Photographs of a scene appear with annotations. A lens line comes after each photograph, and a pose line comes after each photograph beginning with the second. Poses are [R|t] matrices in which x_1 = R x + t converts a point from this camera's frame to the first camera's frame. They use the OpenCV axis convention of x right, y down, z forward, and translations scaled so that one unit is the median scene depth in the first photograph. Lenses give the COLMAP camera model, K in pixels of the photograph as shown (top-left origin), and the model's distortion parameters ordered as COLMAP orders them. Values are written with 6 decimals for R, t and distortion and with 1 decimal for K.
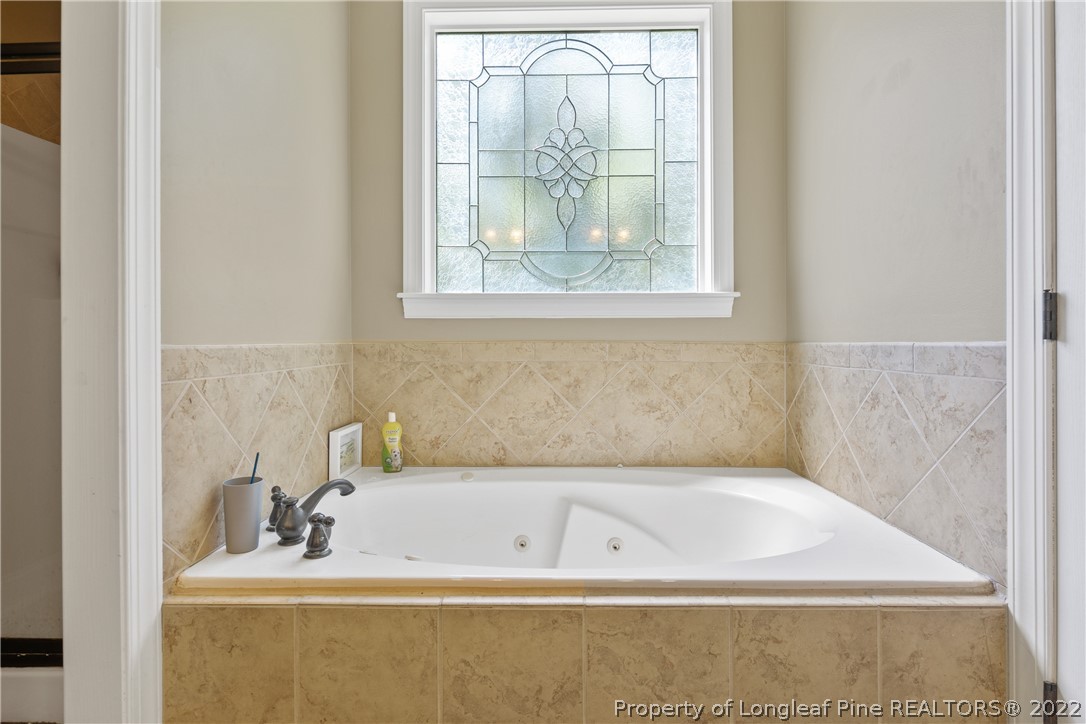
lens RADIAL K [[537.4, 0, 542.8], [0, 537.4, 373.0], [0, 0, 1]] dist [-0.000788, -0.001278]
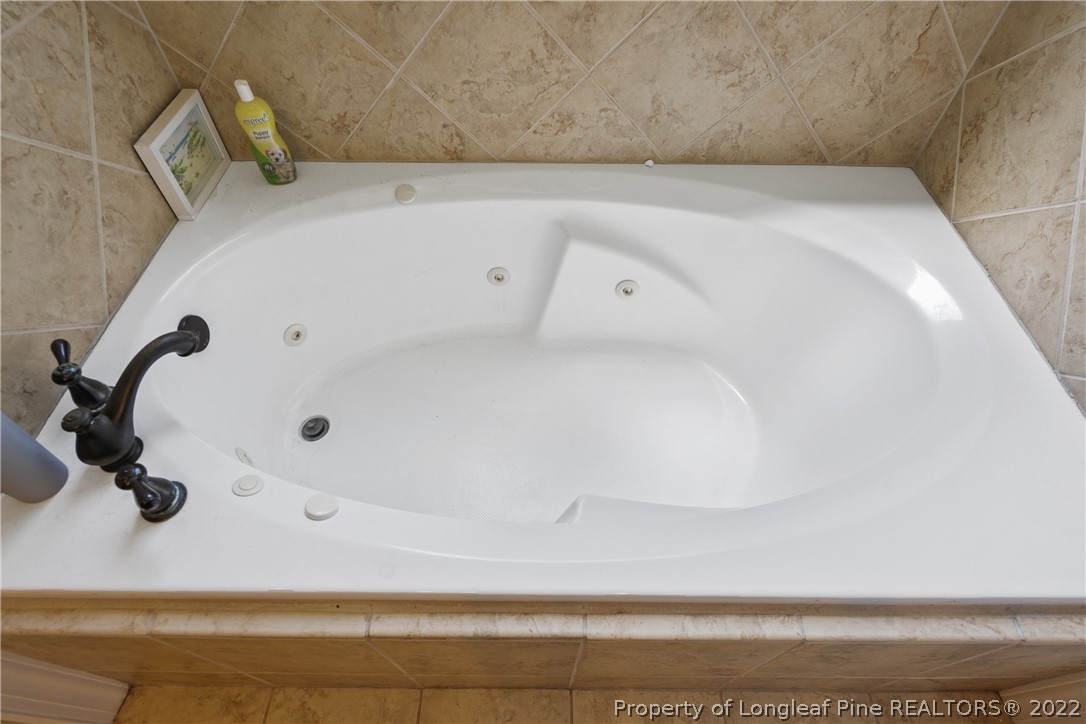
lens RADIAL K [[537.4, 0, 542.8], [0, 537.4, 373.0], [0, 0, 1]] dist [-0.000788, -0.001278]
pose [[0.999845, -0.006545, 0.016375, 0.008506], [-0.008295, 0.644869, 0.764248, -0.145269], [-0.015561, -0.764265, 0.644714, 0.416861]]
